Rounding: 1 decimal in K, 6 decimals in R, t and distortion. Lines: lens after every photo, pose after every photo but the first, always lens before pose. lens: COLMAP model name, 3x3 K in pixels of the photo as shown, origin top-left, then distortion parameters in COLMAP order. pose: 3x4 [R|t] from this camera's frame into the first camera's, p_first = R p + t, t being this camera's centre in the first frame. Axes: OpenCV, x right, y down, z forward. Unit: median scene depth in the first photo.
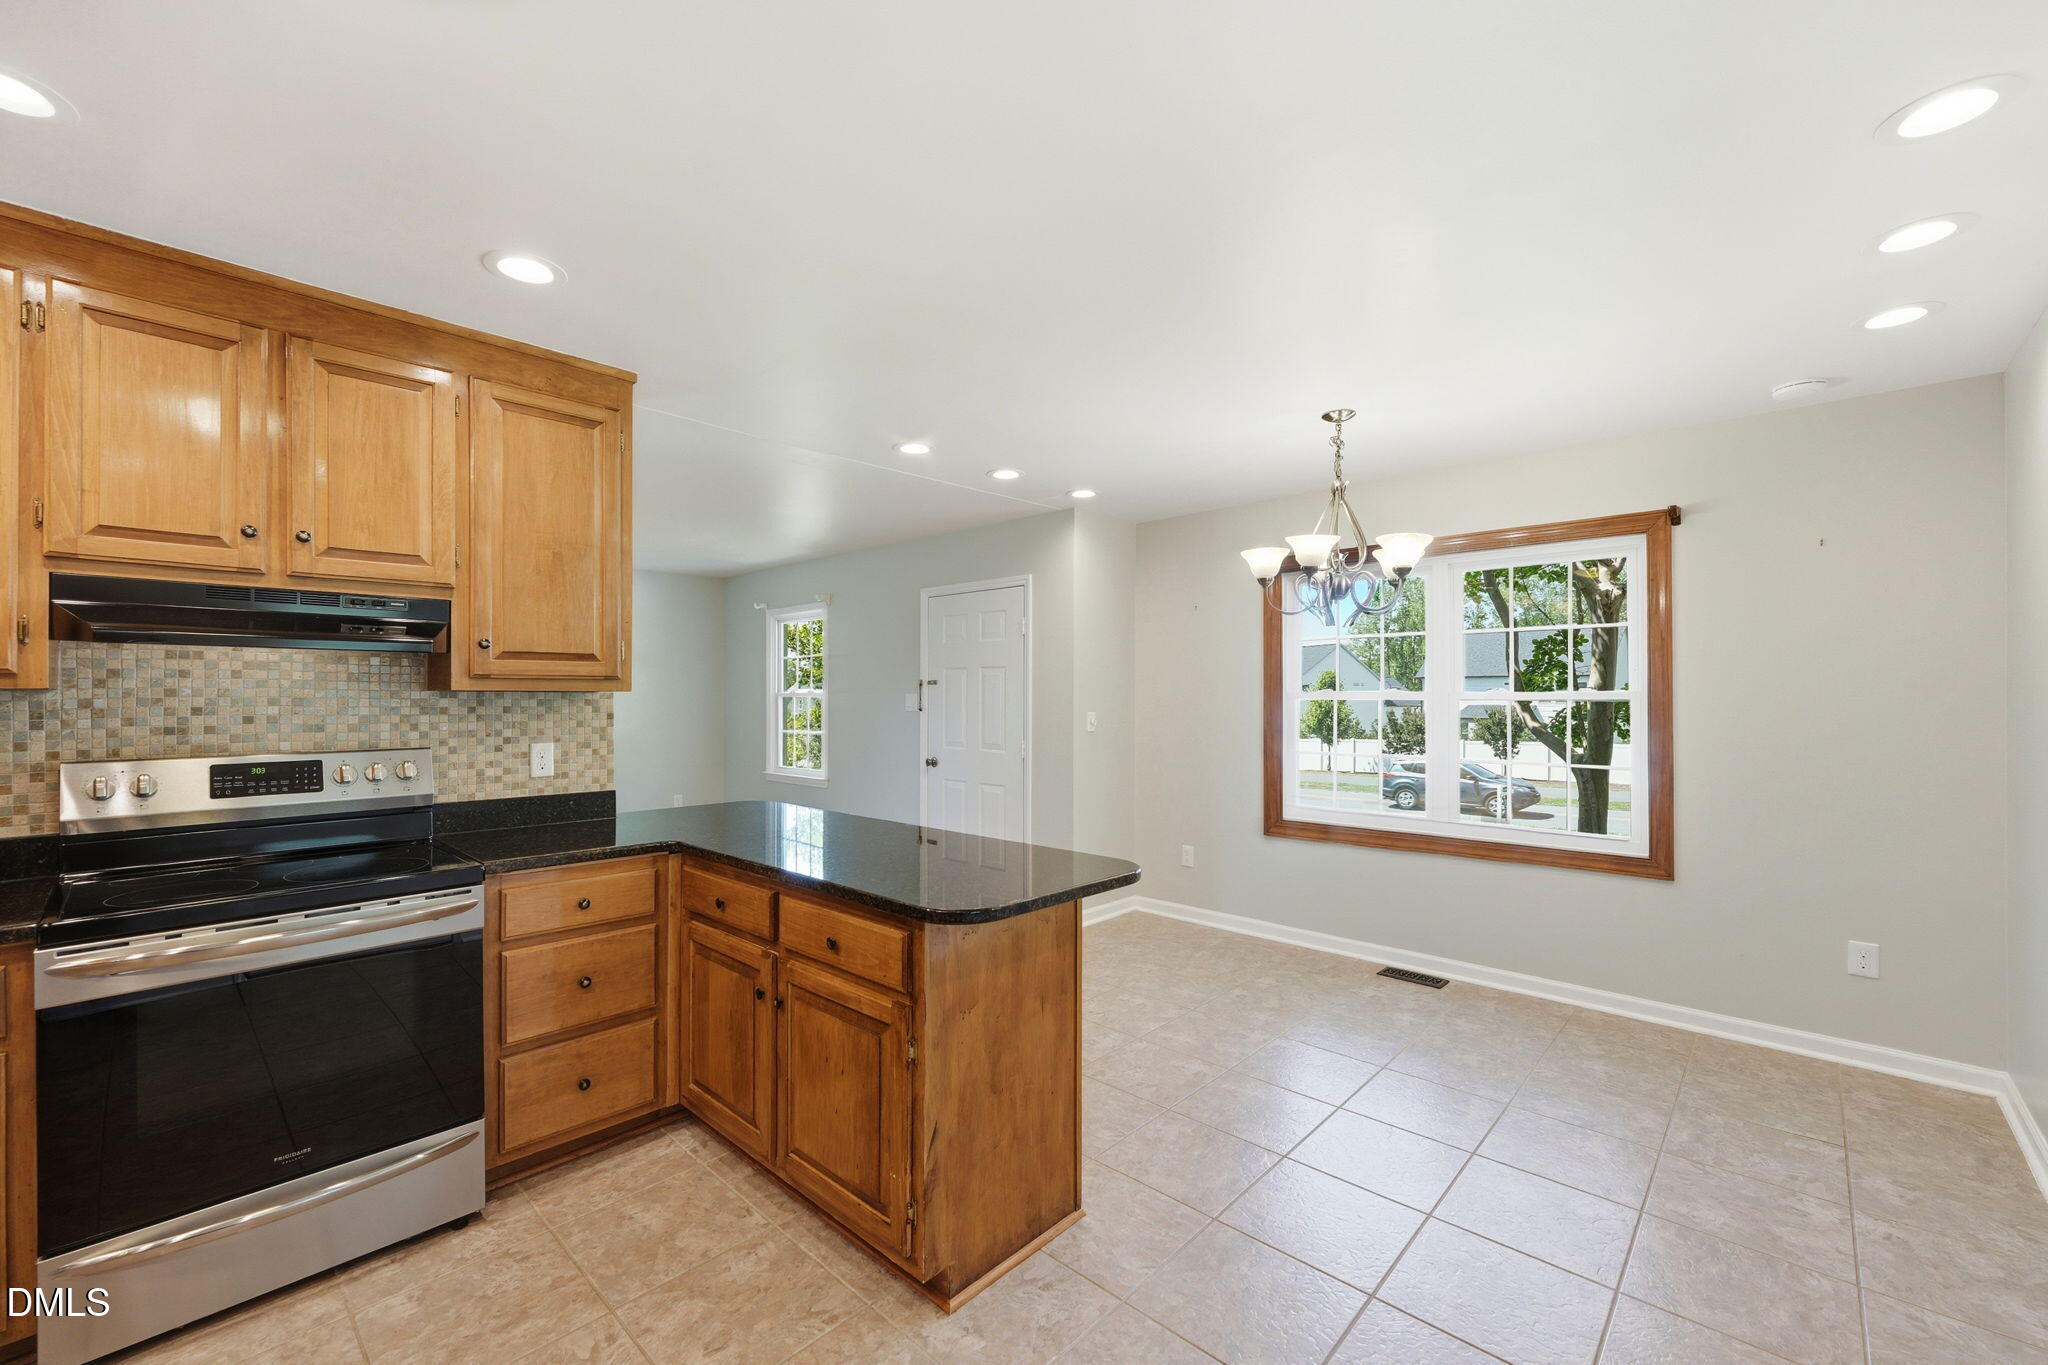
lens RADIAL K [[827.6, 0, 1032.5], [0, 827.6, 687.6], [0, 0, 1]] dist [-0.002168, 0.000522]
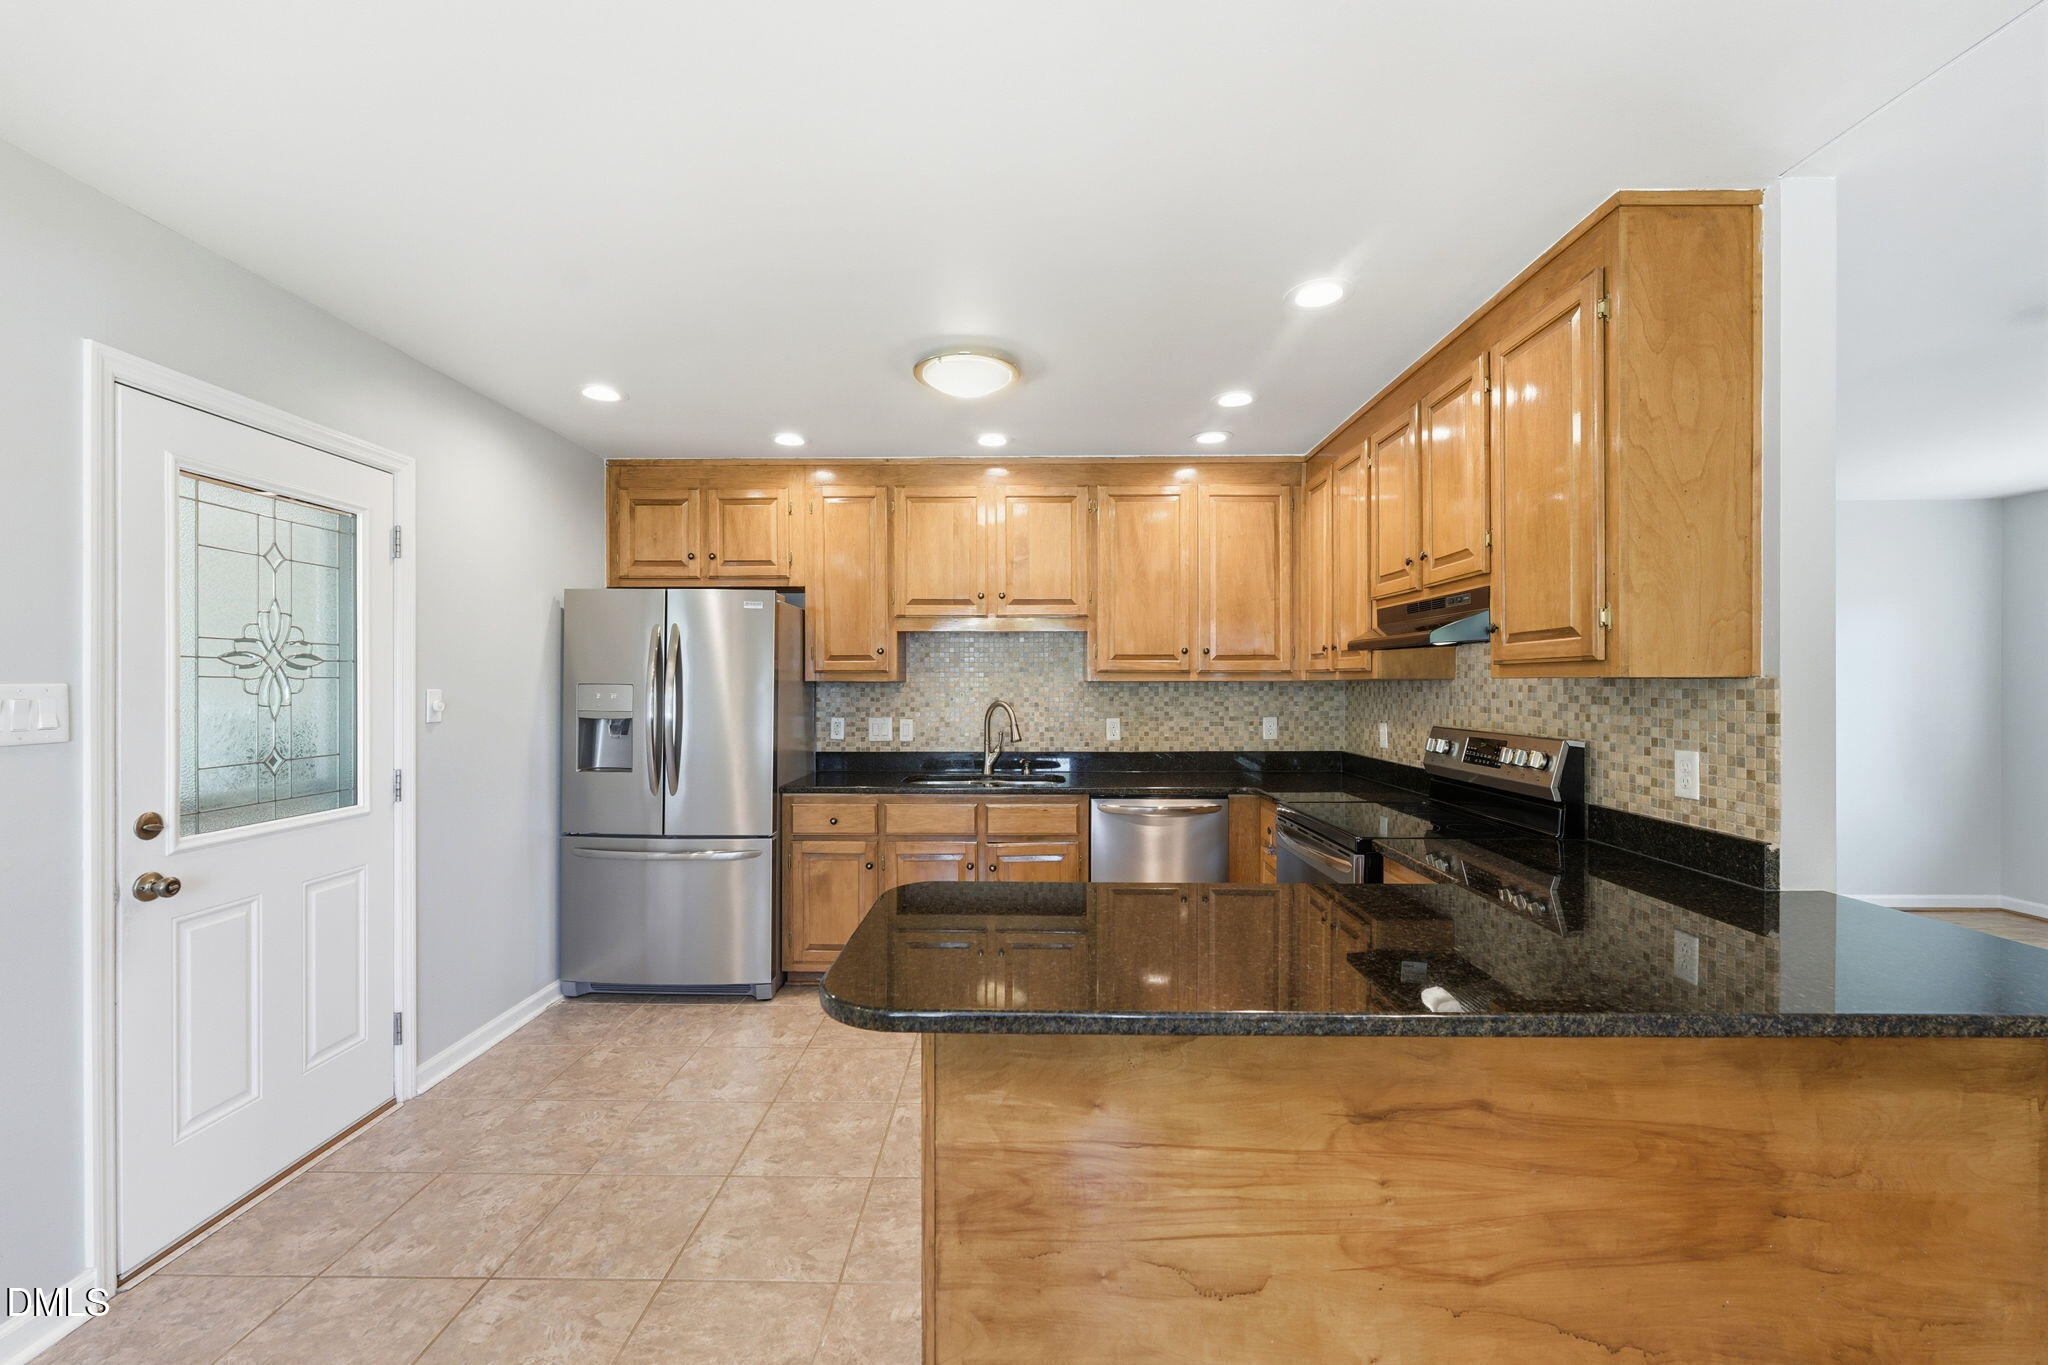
lens RADIAL K [[827.6, 0, 1013.7], [0, 827.6, 685.6], [0, 0, 1]] dist [-0.002168, 0.000522]
pose [[-0.749451, 0.003050, -0.662053, 0.333926], [0.006529, 0.999975, -0.002783, 0.010186], [0.662027, -0.006408, -0.749452, 1.240994]]
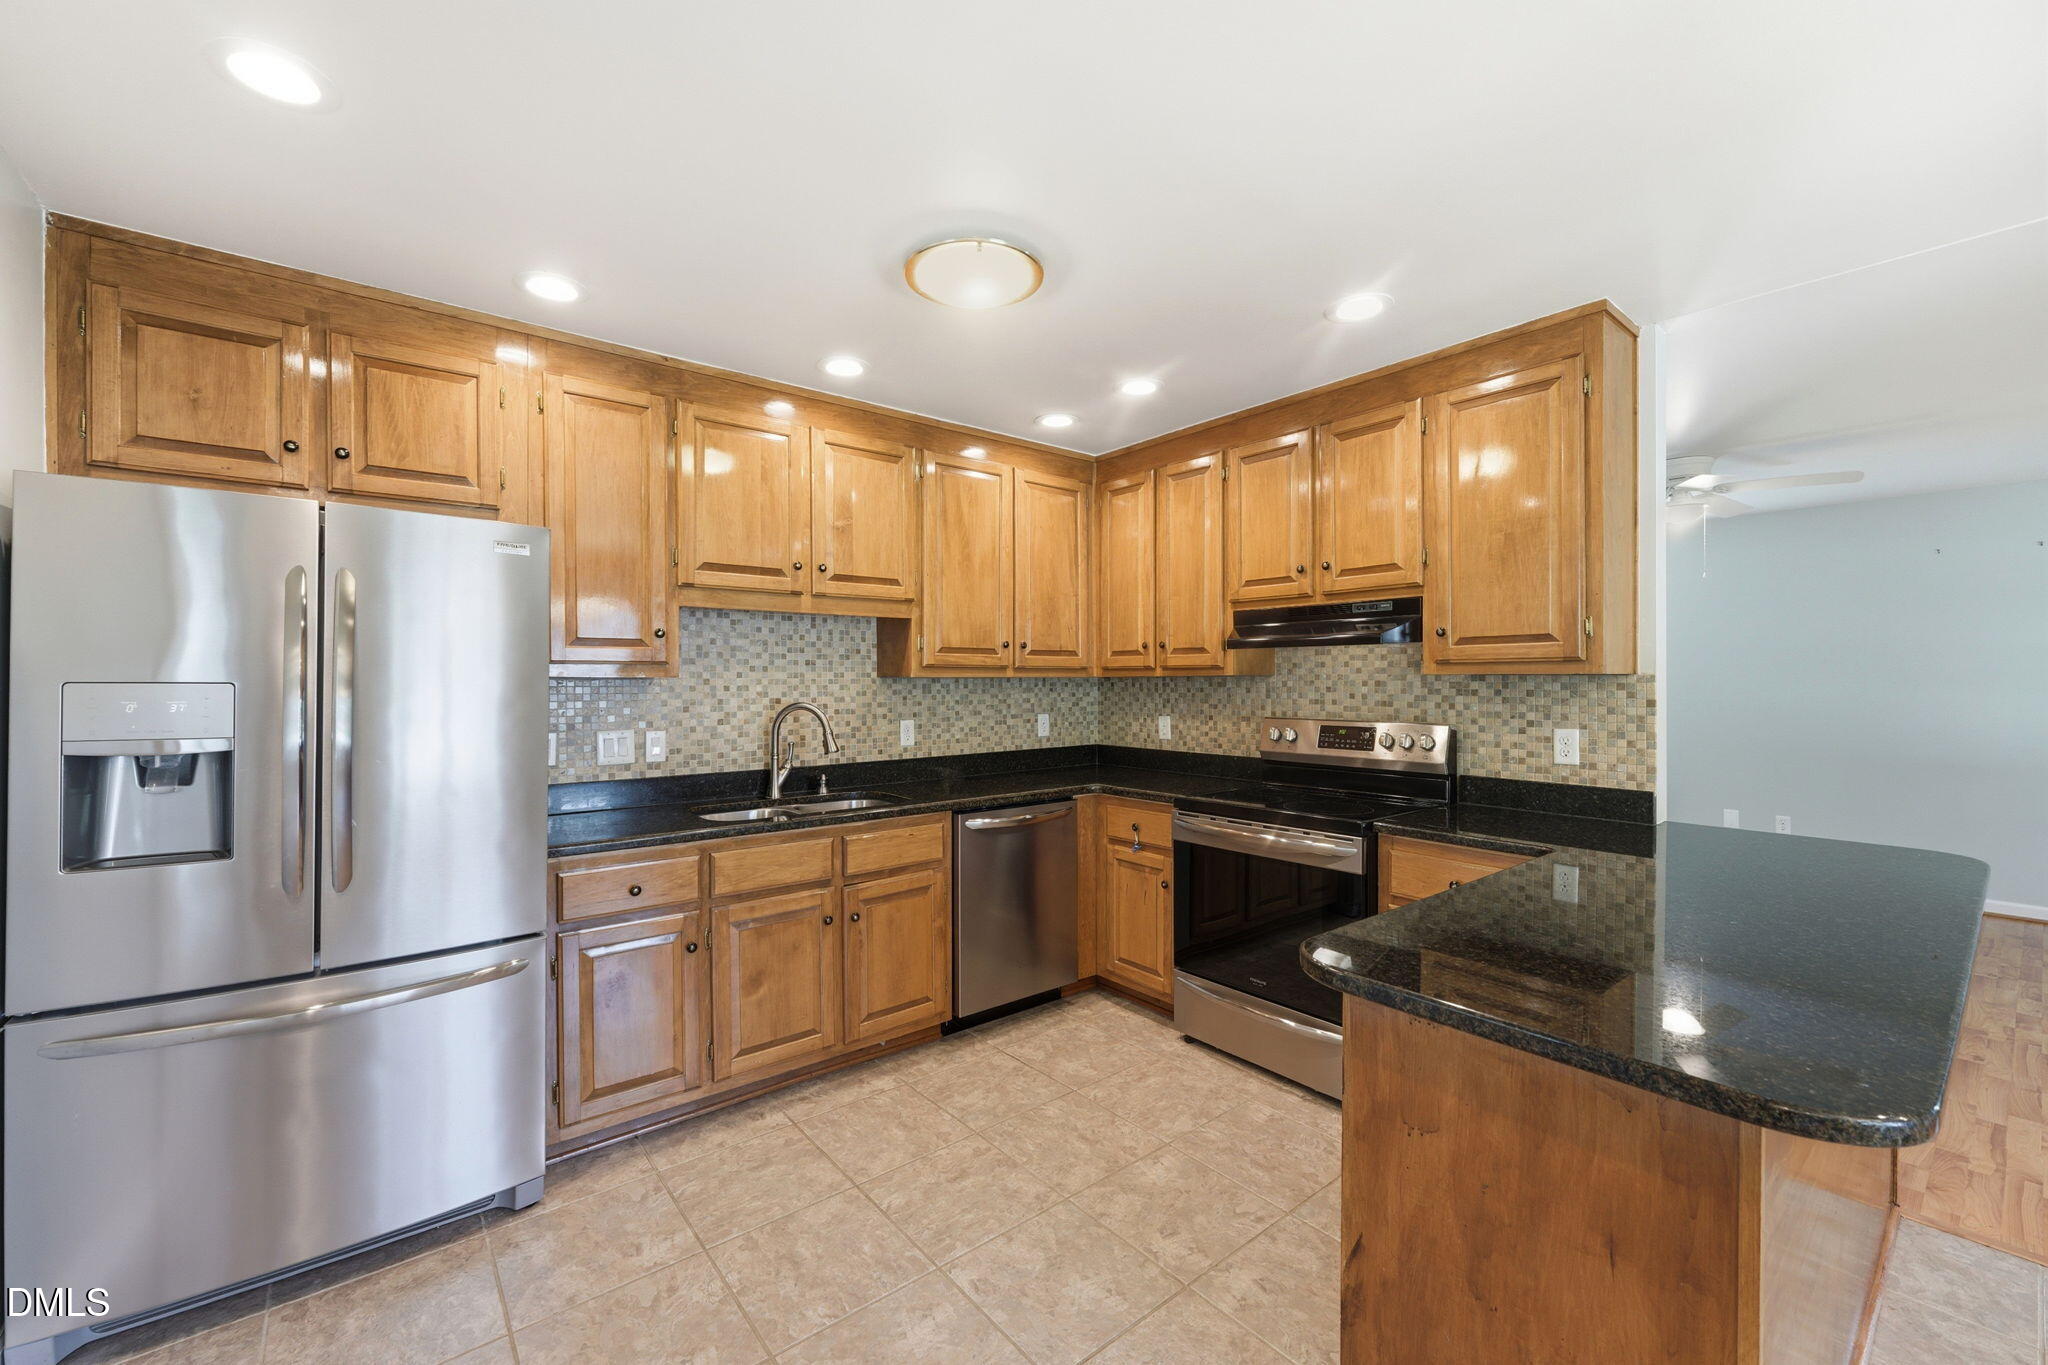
lens RADIAL K [[827.6, 0, 1011.5], [0, 827.6, 682.2], [0, 0, 1]] dist [-0.002168, 0.000522]
pose [[-0.149221, 0.003949, -0.988796, 0.476398], [0.010441, 0.999943, 0.002418, 0.004821], [0.988749, -0.009963, -0.149254, 0.552914]]
